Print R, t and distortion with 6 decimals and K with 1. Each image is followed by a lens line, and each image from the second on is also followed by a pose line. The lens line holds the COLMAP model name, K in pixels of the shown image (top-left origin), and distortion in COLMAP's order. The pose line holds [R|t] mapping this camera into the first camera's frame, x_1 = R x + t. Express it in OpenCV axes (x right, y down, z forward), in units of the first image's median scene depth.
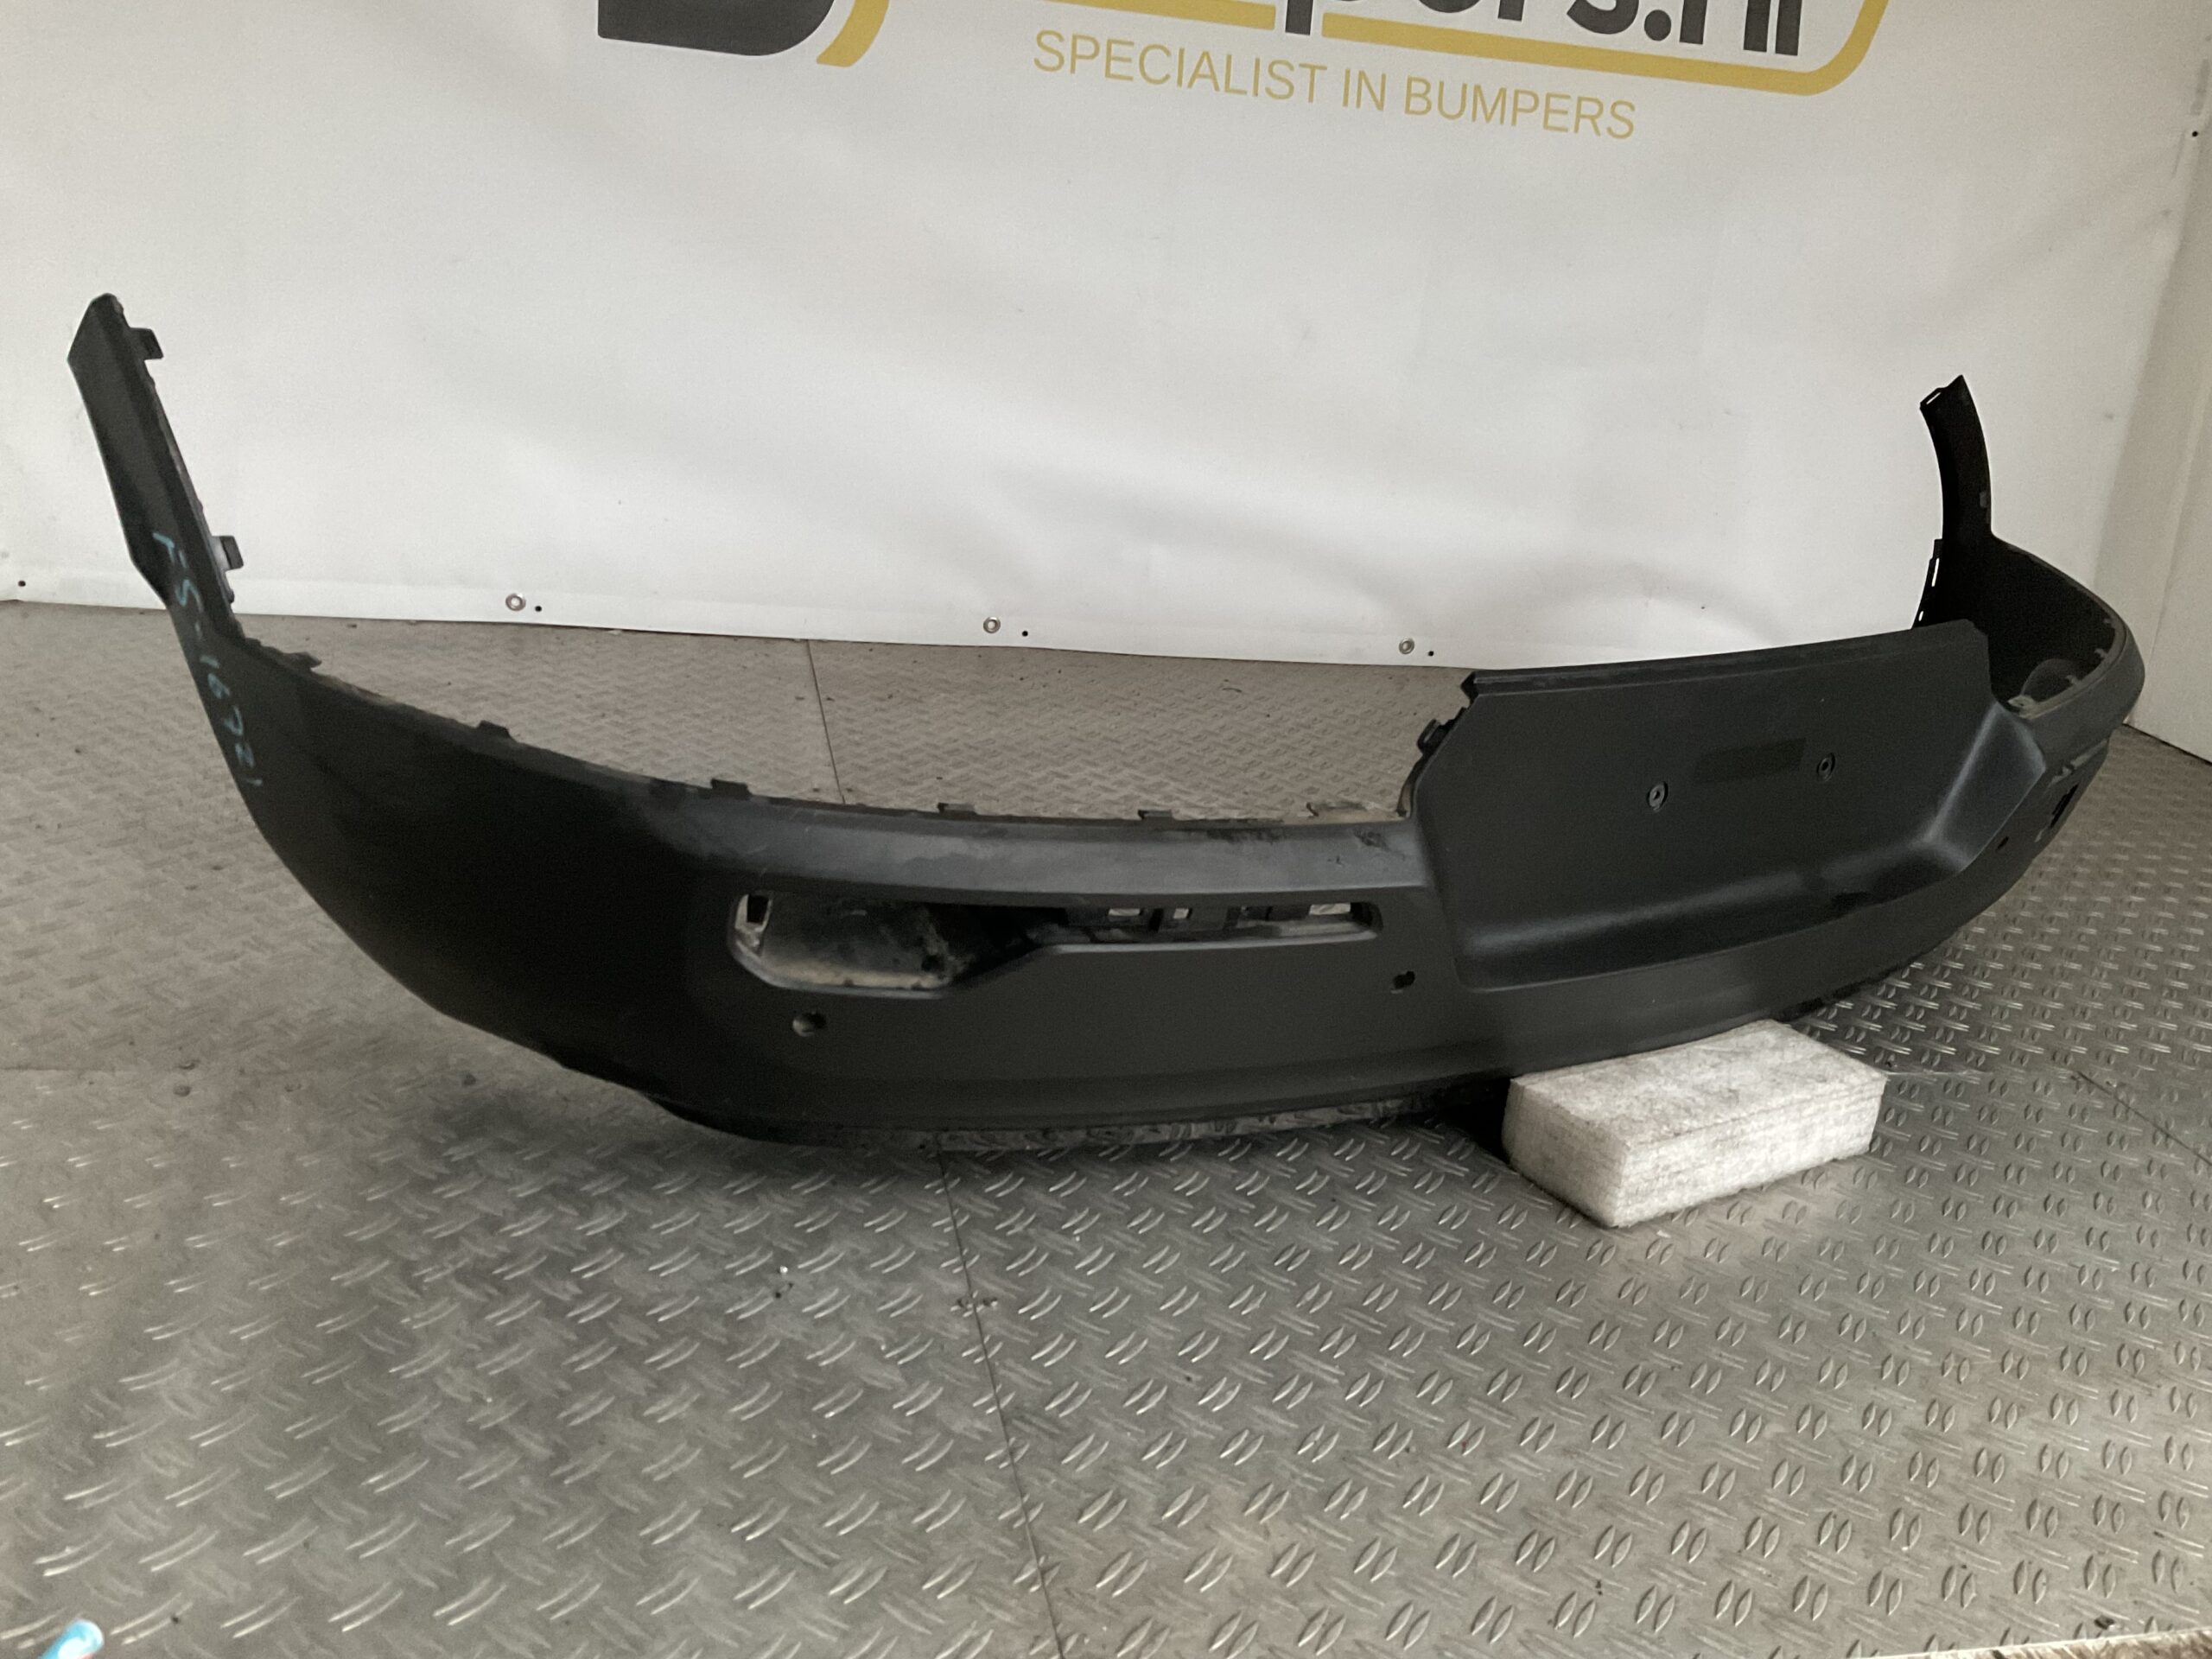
lens RADIAL K [[1840.4, 0, 1151.3], [0, 1840.4, 811.9], [0, 0, 1]] dist [0.068216, -0.102396]
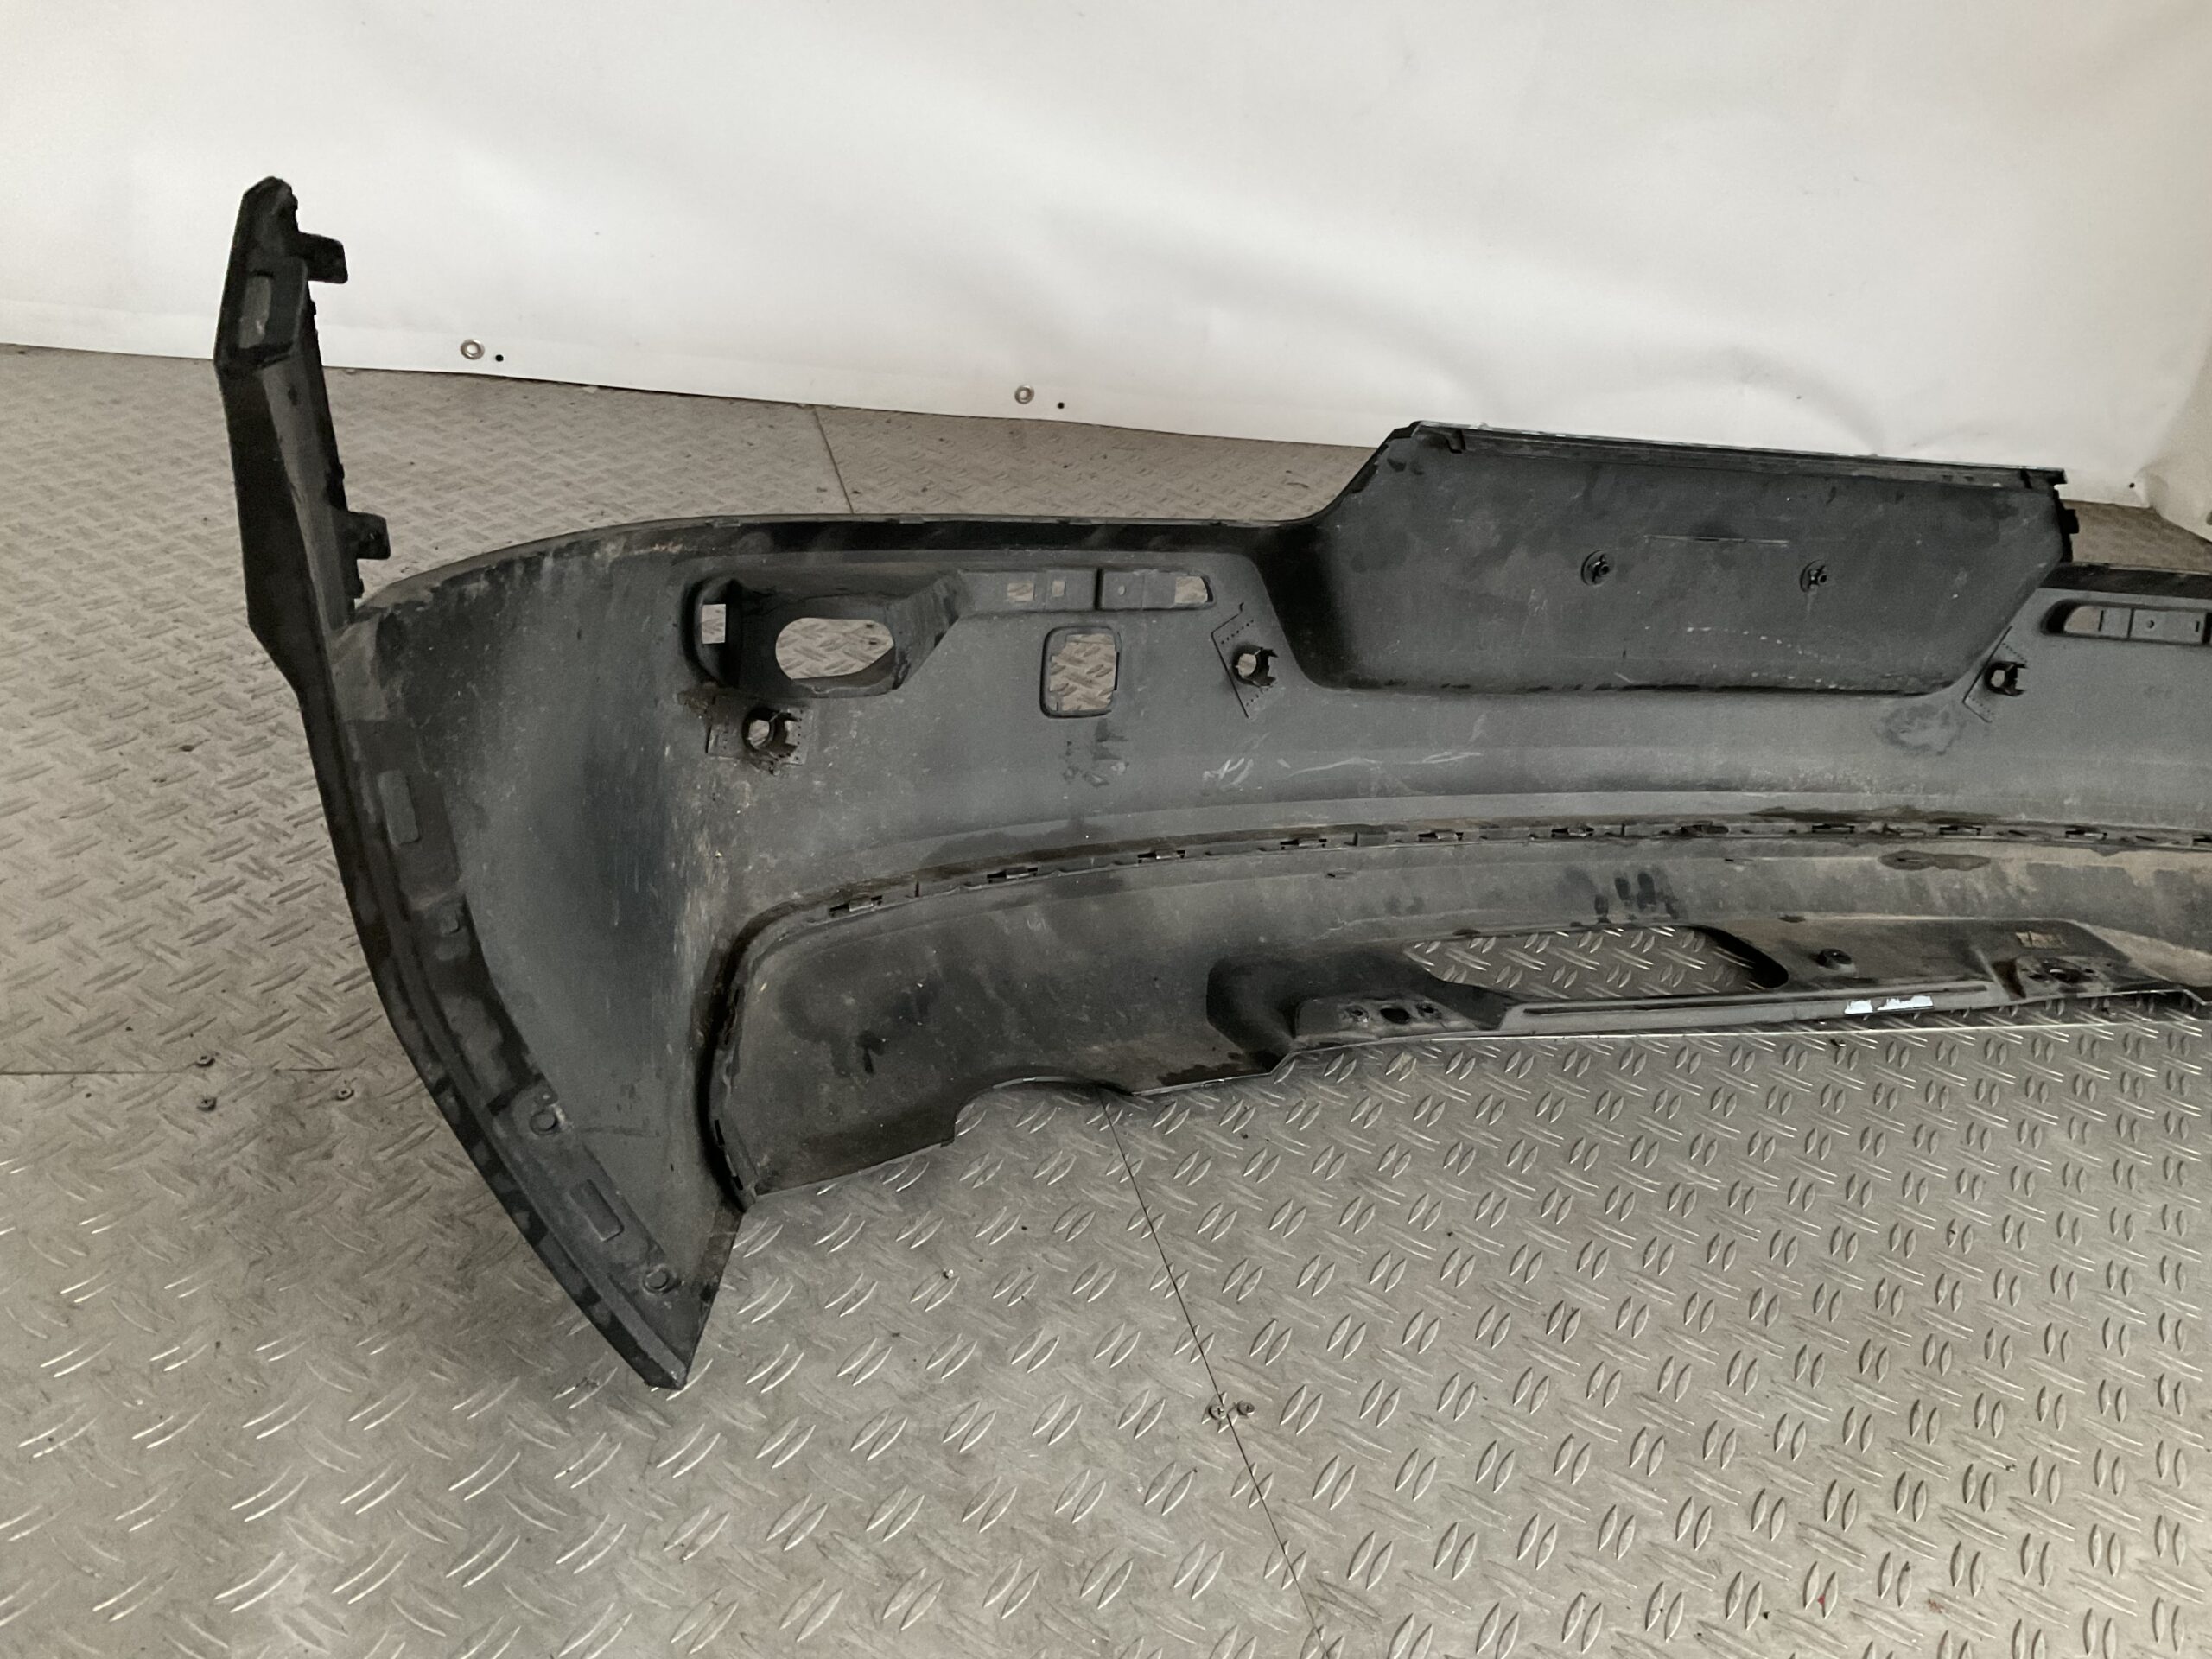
lens RADIAL K [[1840.4, 0, 1143.2], [0, 1840.4, 832.2], [0, 0, 1]] dist [0.068216, -0.102396]
pose [[0.996998, 0.027028, 0.072558, -0.159234], [-0.040128, 0.981793, 0.185667, -0.113232], [-0.066219, -0.188021, 0.979930, 0.187358]]
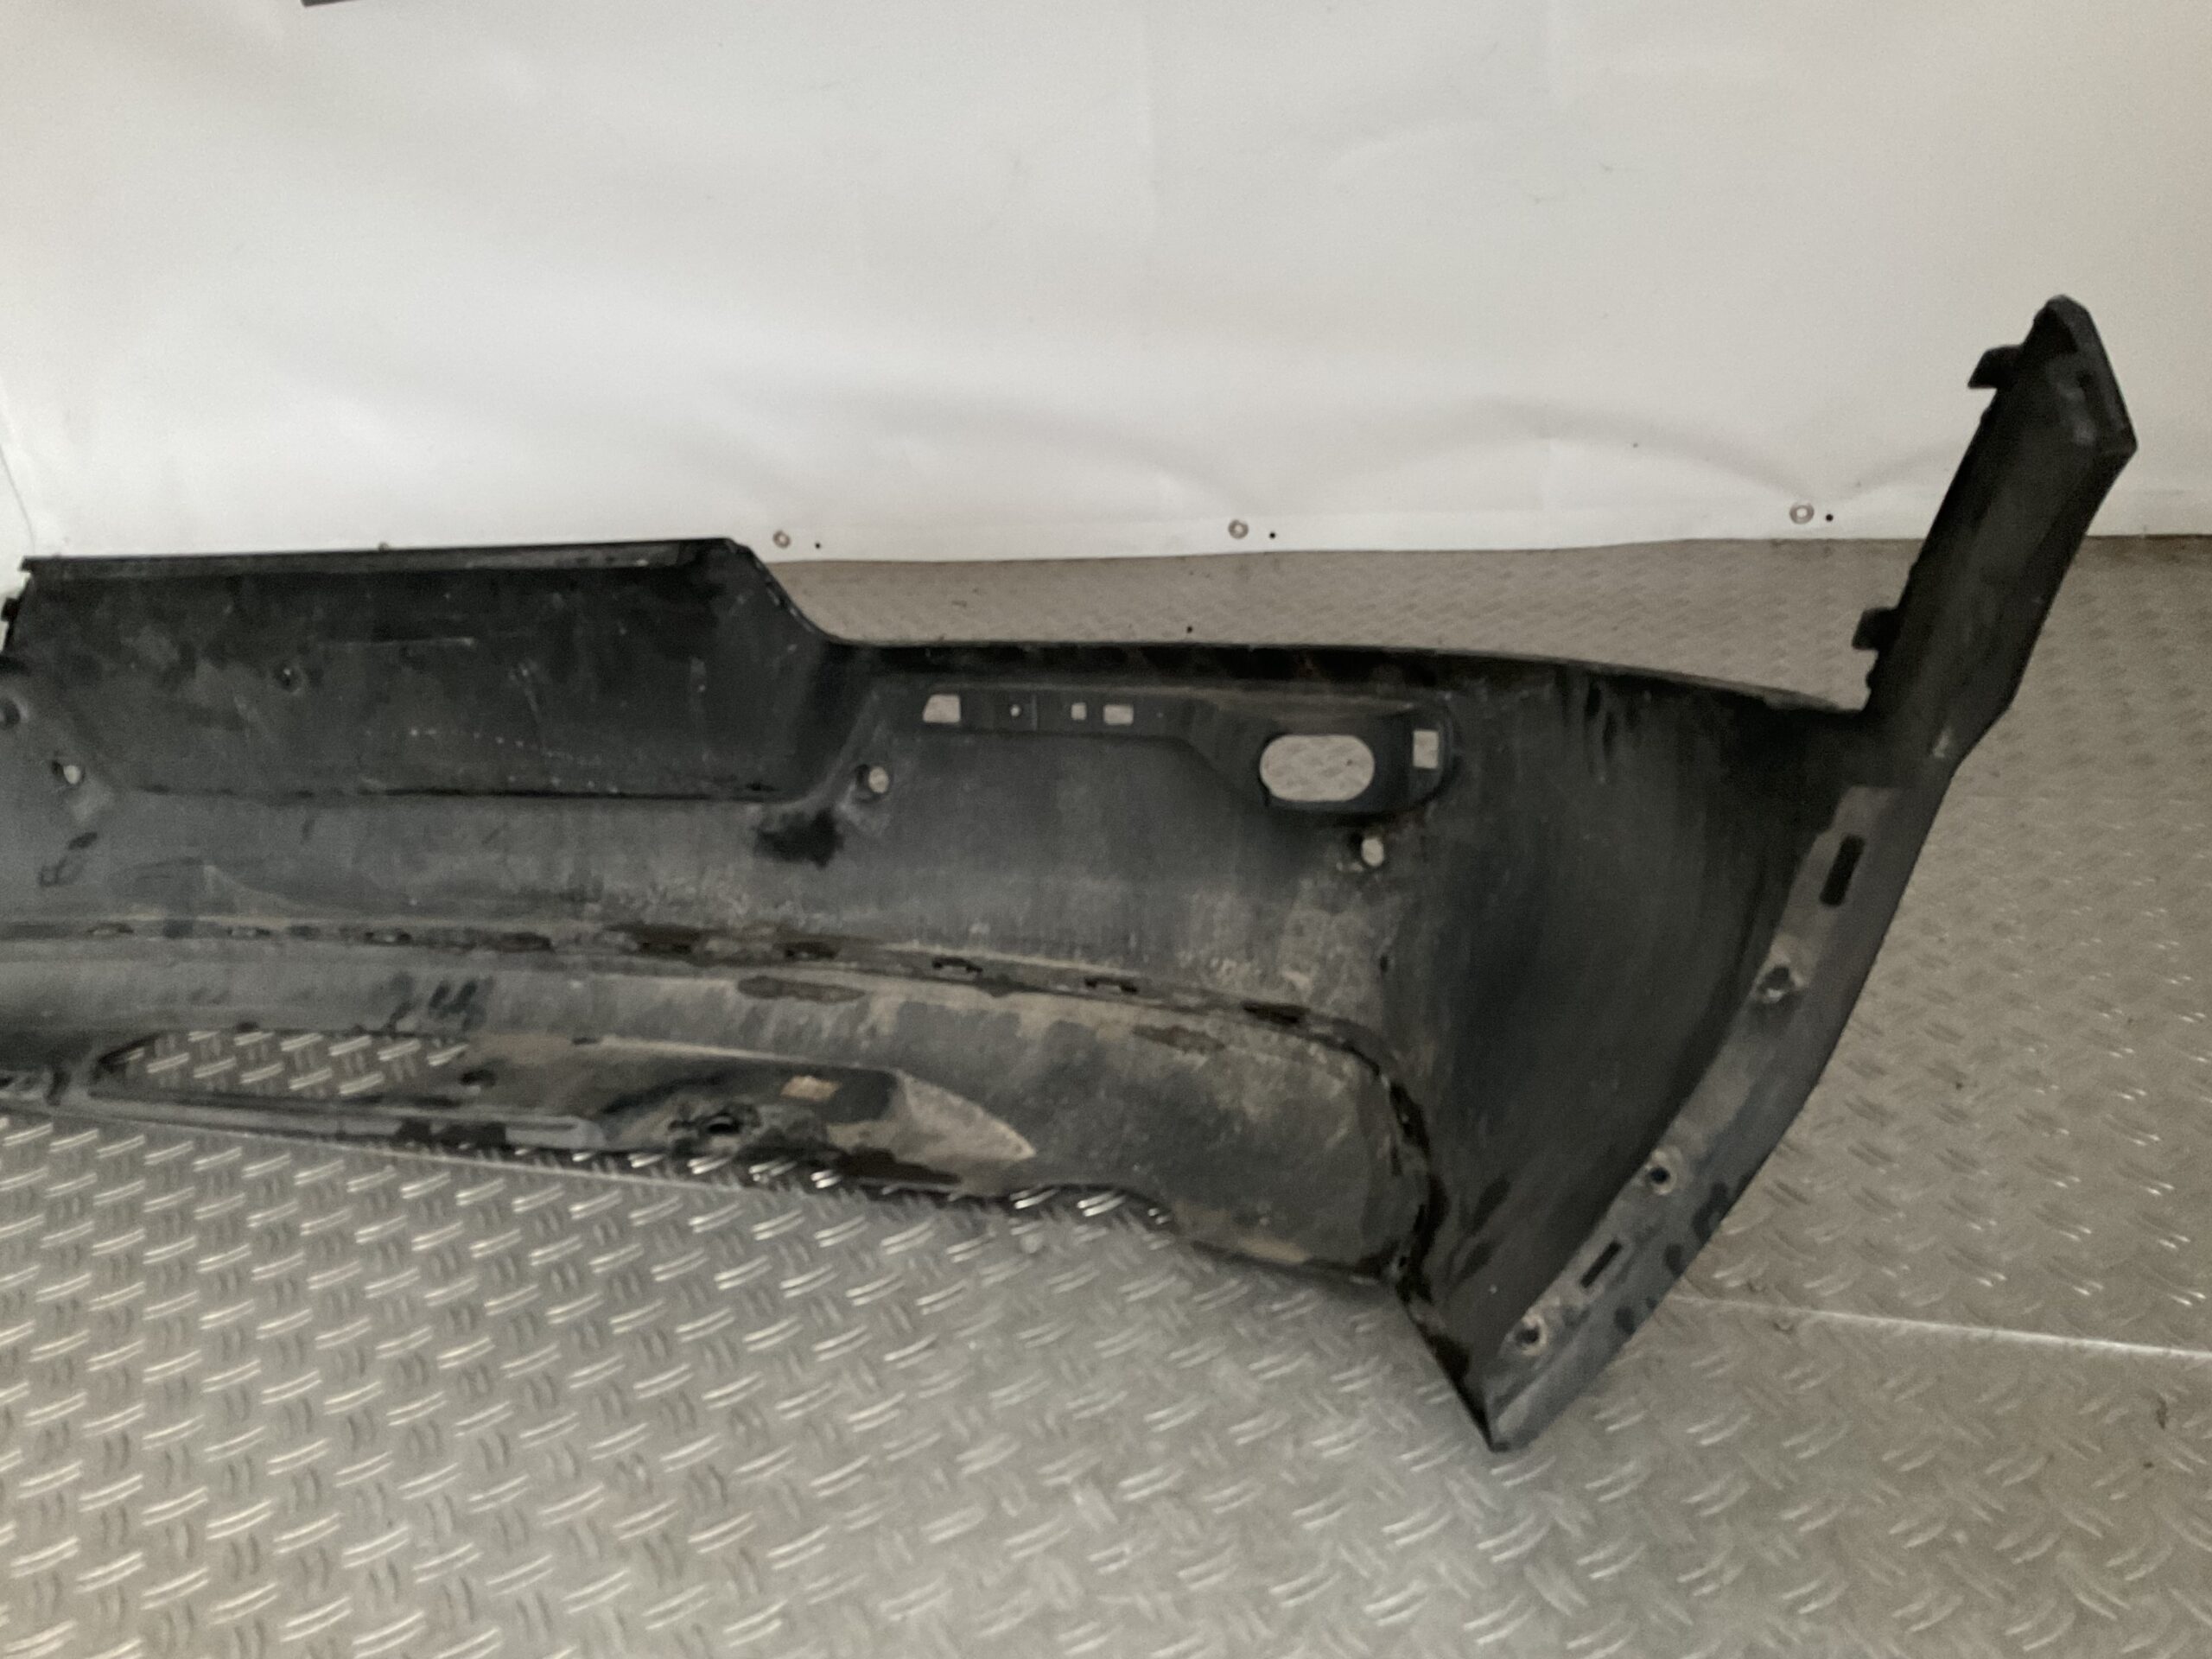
lens RADIAL K [[1840.4, 0, 1111.9], [0, 1840.4, 826.0], [0, 0, 1]] dist [0.068216, -0.102396]
pose [[0.822908, 0.028054, -0.567481, 0.653594], [0.036245, 0.994154, 0.101705, -0.094588], [0.567017, -0.104262, 0.817081, 0.435298]]
